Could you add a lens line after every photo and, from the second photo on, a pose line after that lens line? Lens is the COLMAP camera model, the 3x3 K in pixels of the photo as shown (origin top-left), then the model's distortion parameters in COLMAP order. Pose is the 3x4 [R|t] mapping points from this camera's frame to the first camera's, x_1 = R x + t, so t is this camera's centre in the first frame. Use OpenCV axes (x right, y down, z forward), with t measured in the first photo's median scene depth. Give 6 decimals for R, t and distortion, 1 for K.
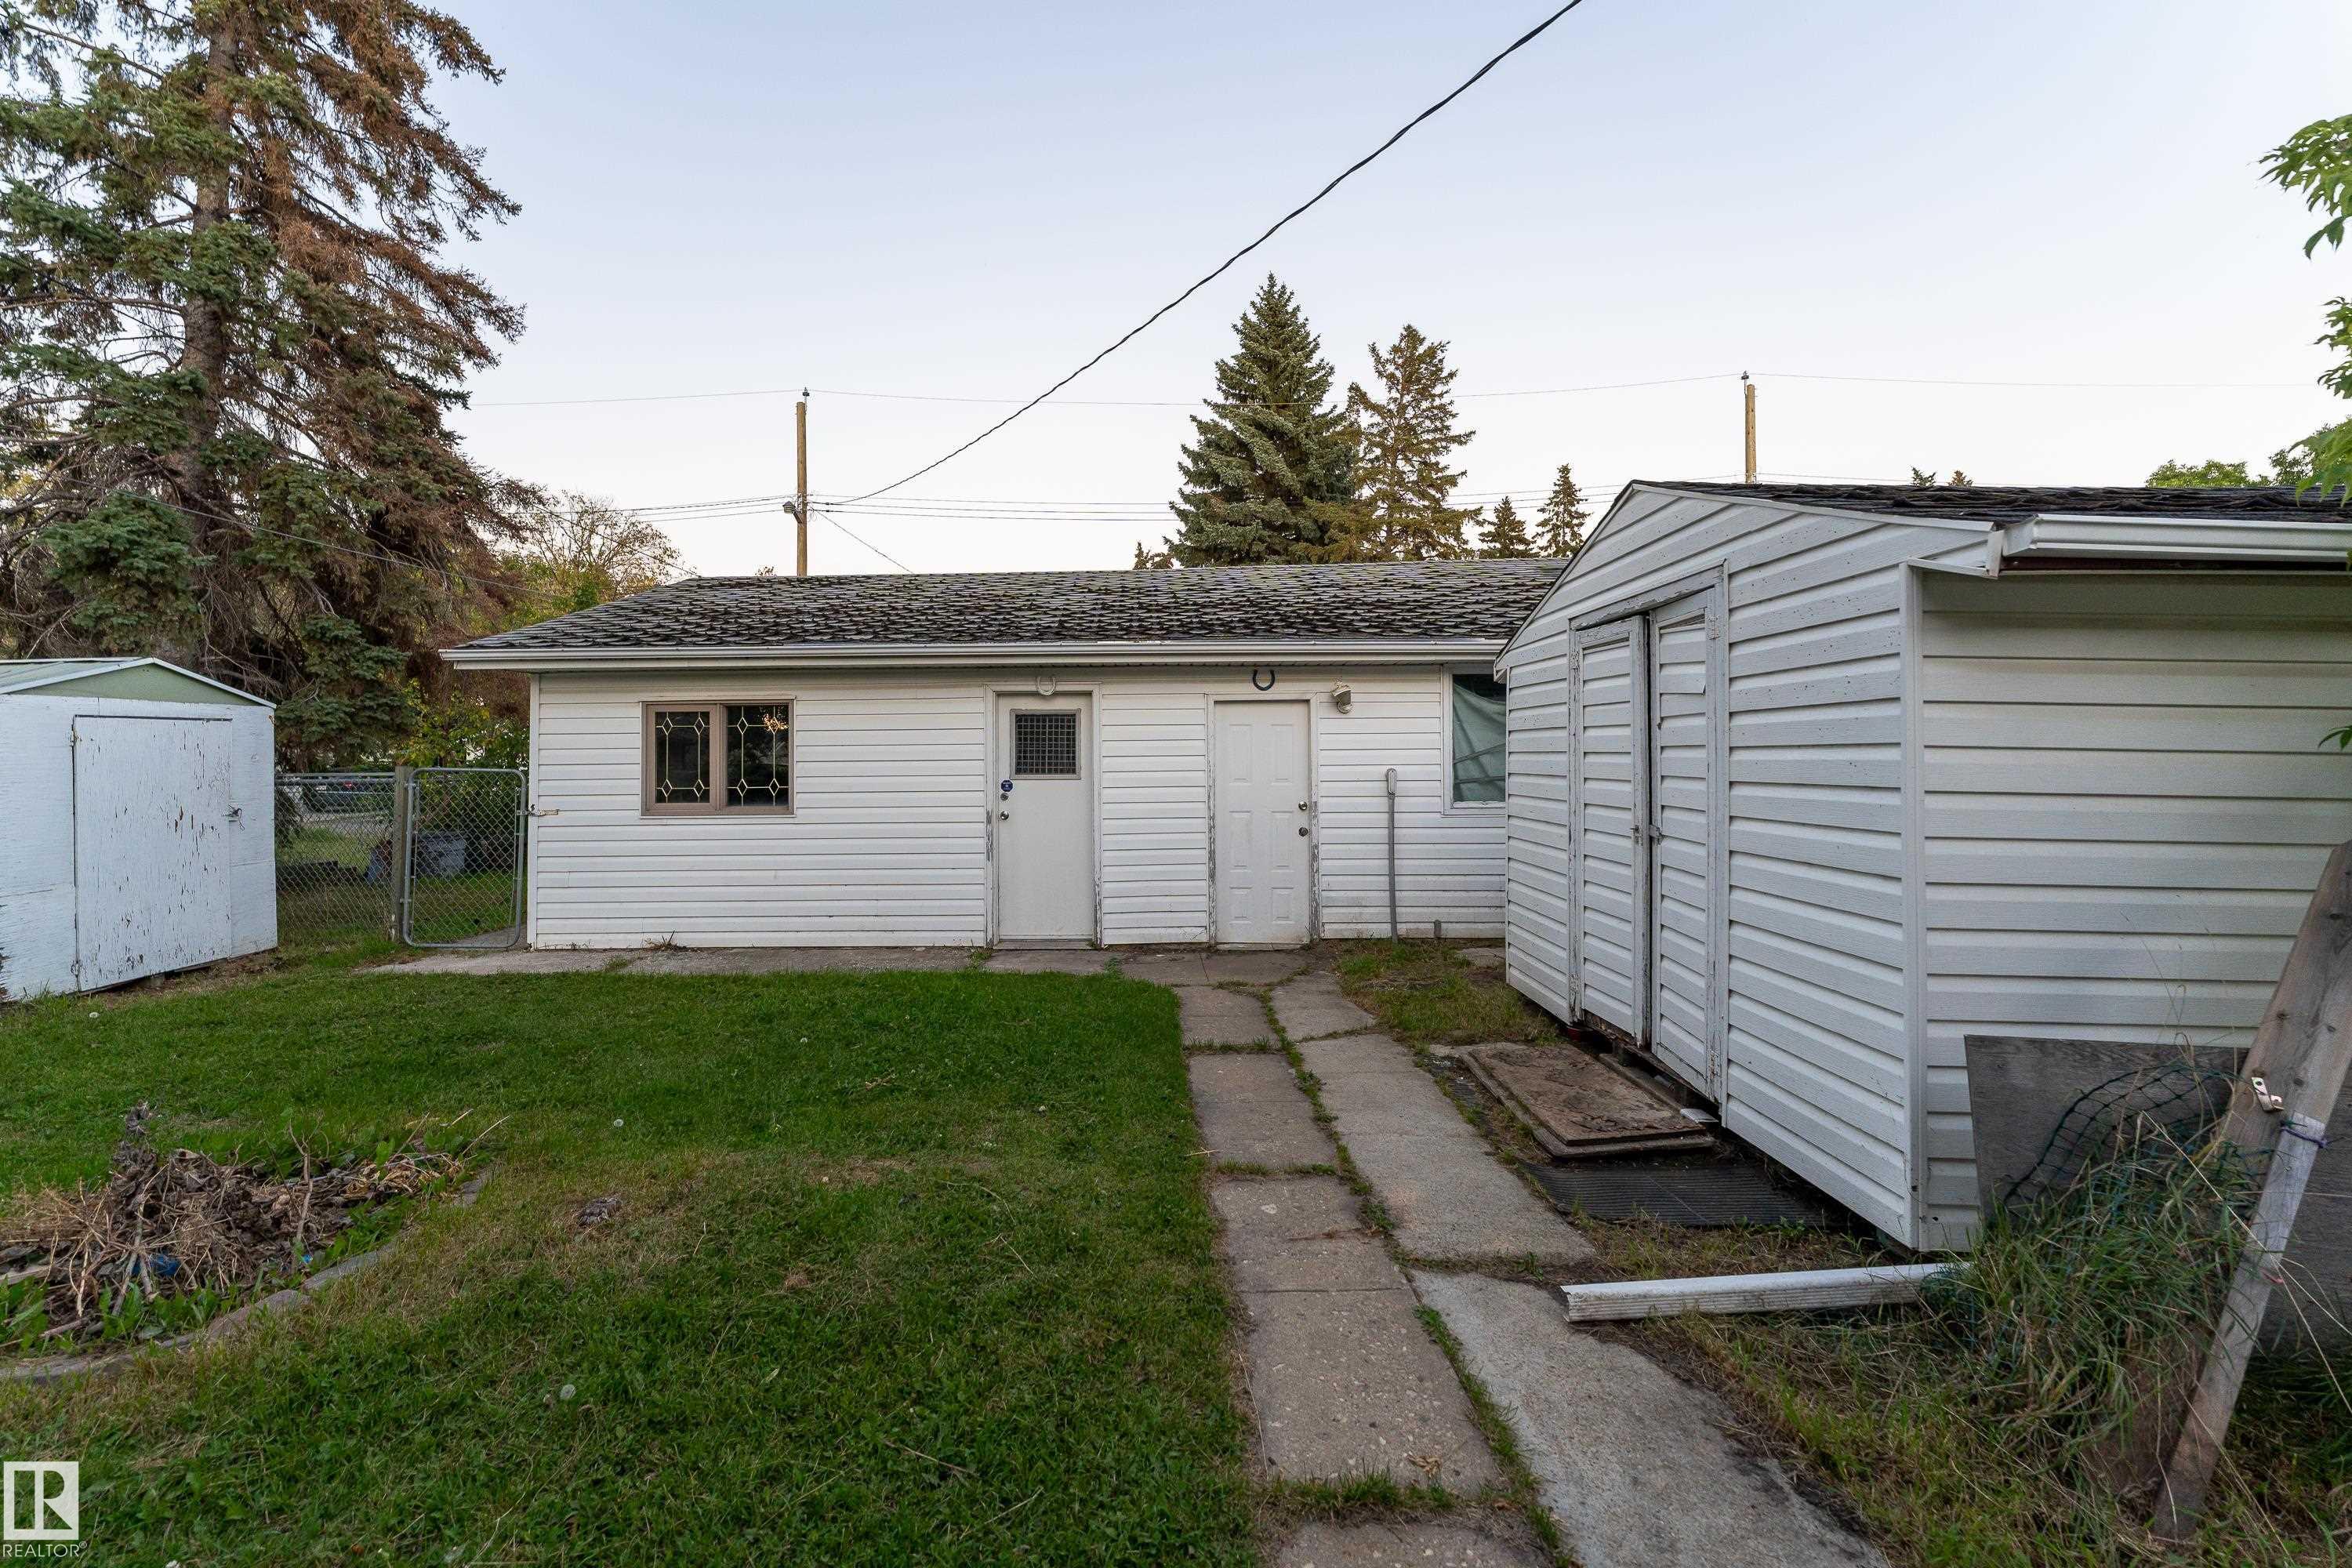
lens RADIAL K [[963.1, 0, 1176.2], [0, 963.1, 702.9], [0, 0, 1]] dist [0.000773, 0.000174]
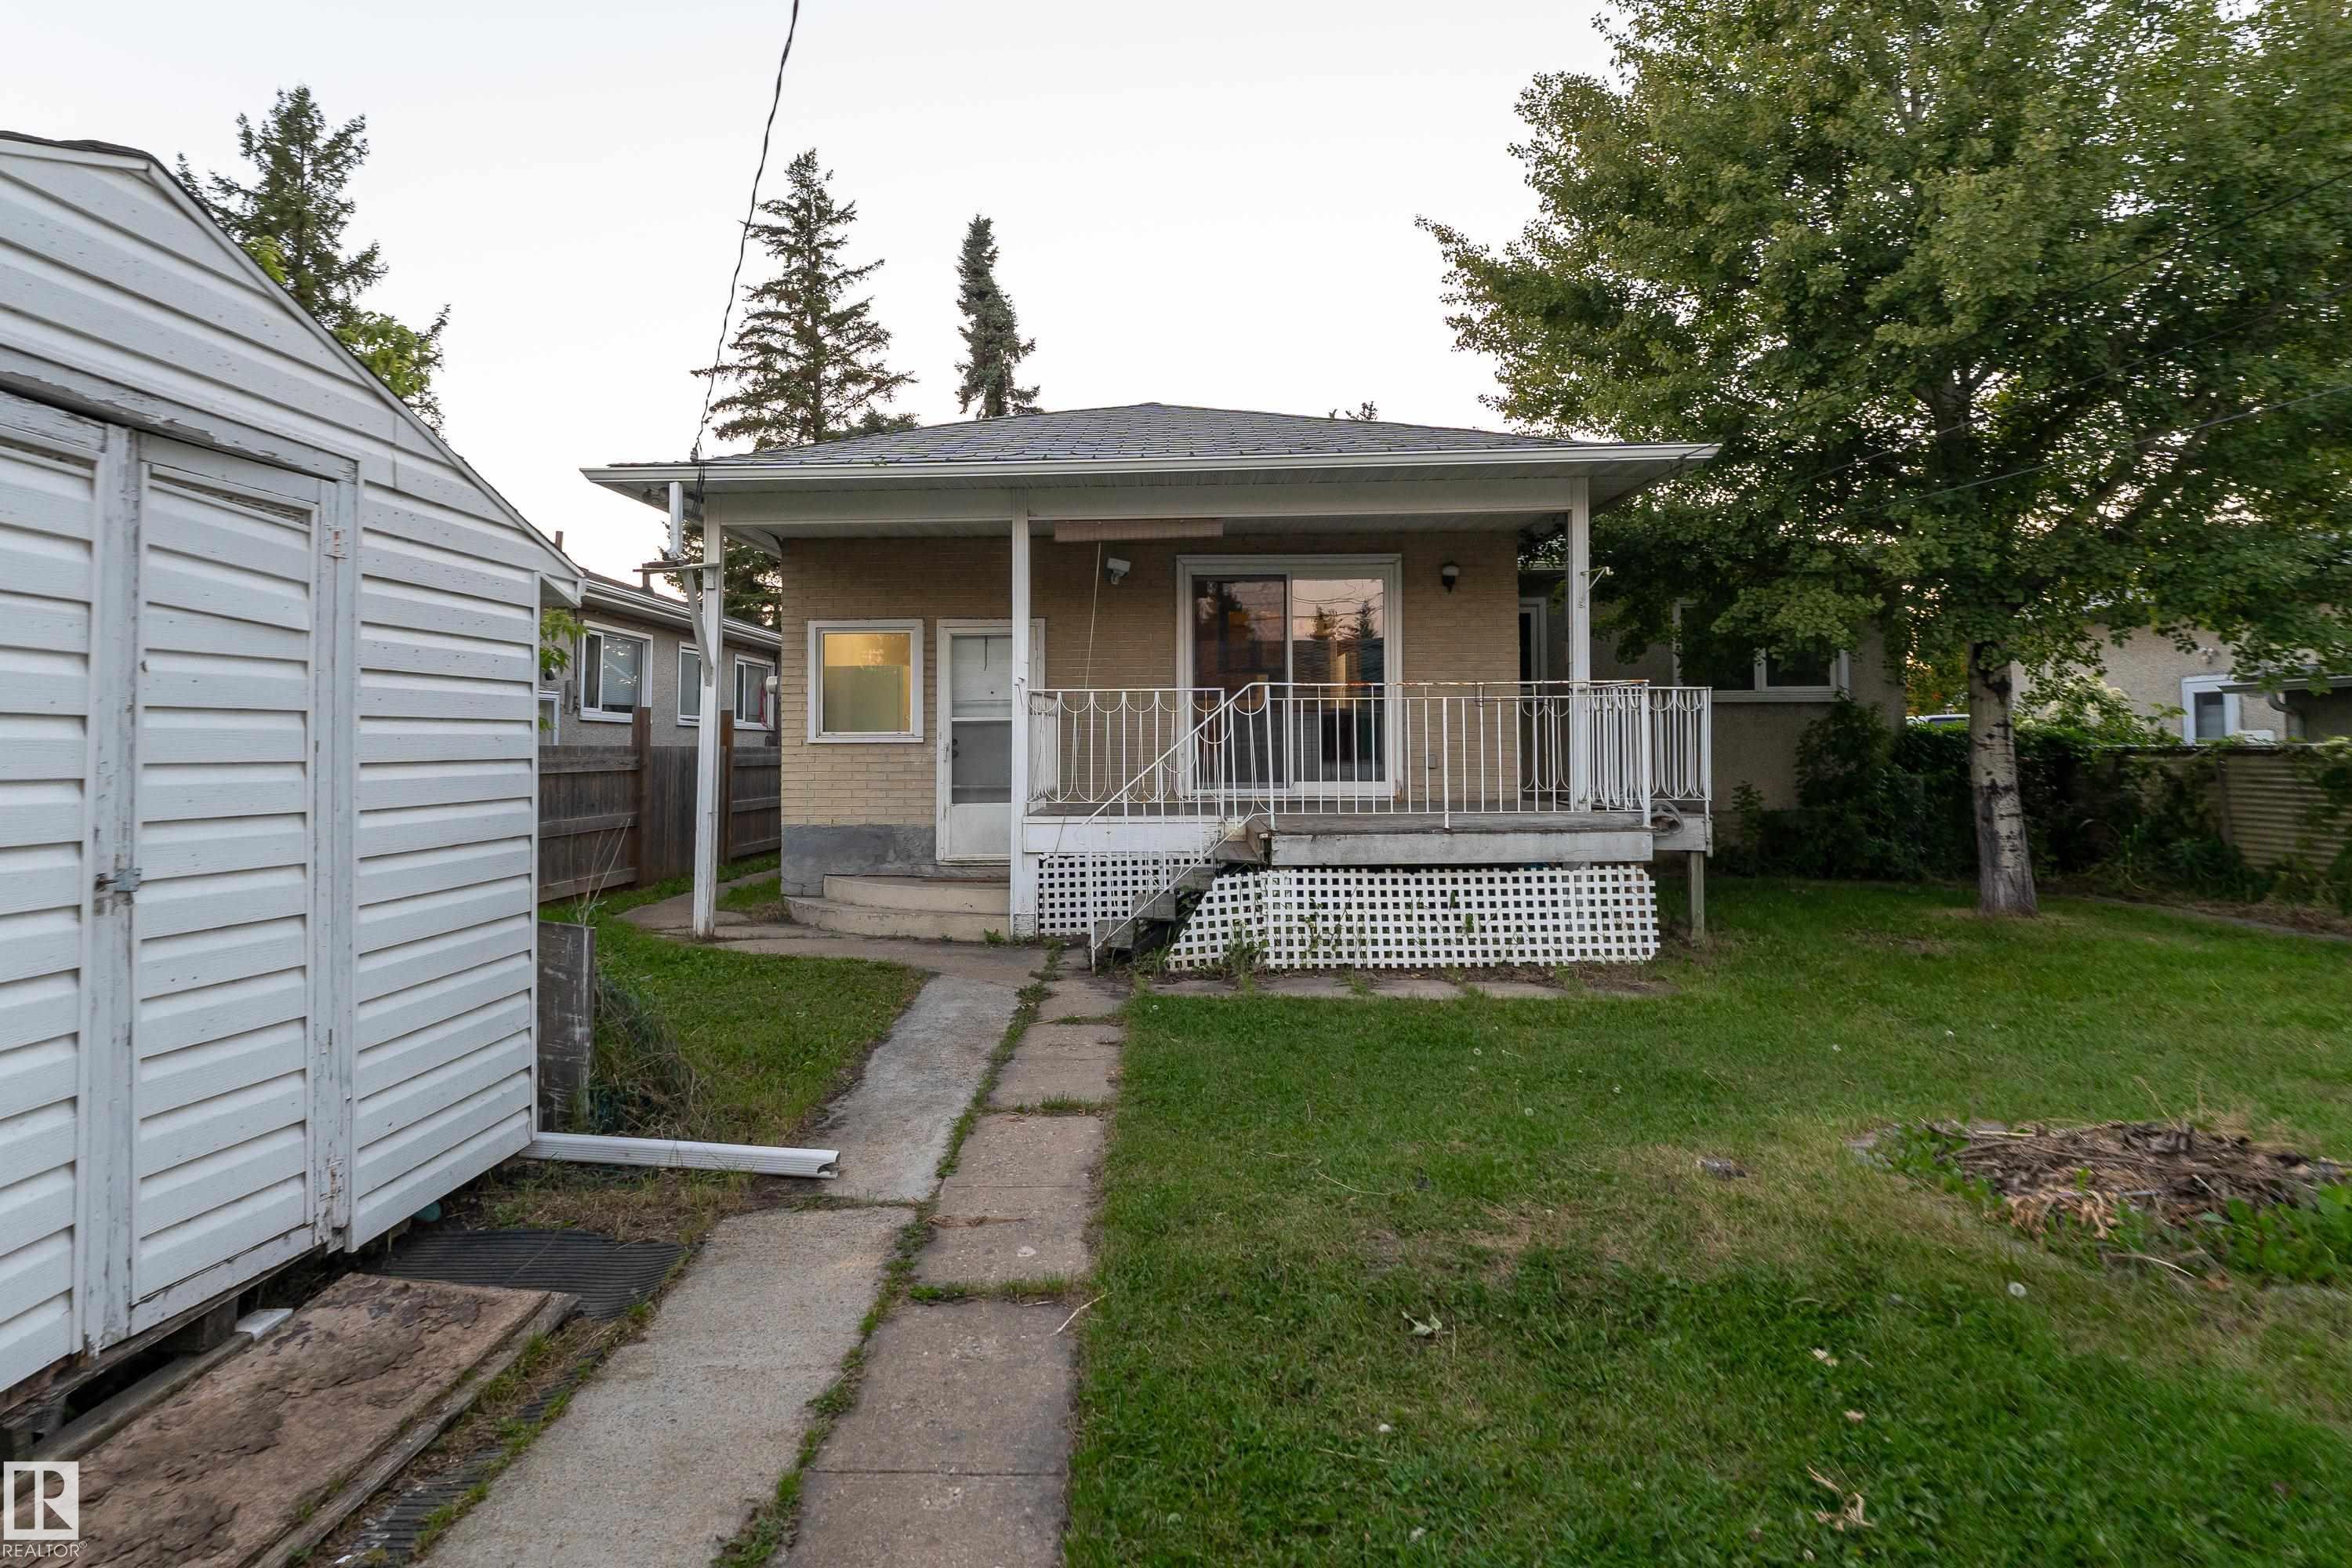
lens RADIAL K [[961.3, 0, 1124.1], [0, 961.3, 765.8], [0, 0, 1]] dist [0.000352, 0.000221]
pose [[-0.996852, 0.012364, 0.078321, -0.032762], [0.009629, 0.999334, -0.035208, 0.067777], [-0.078704, -0.034343, -0.996306, 0.995058]]
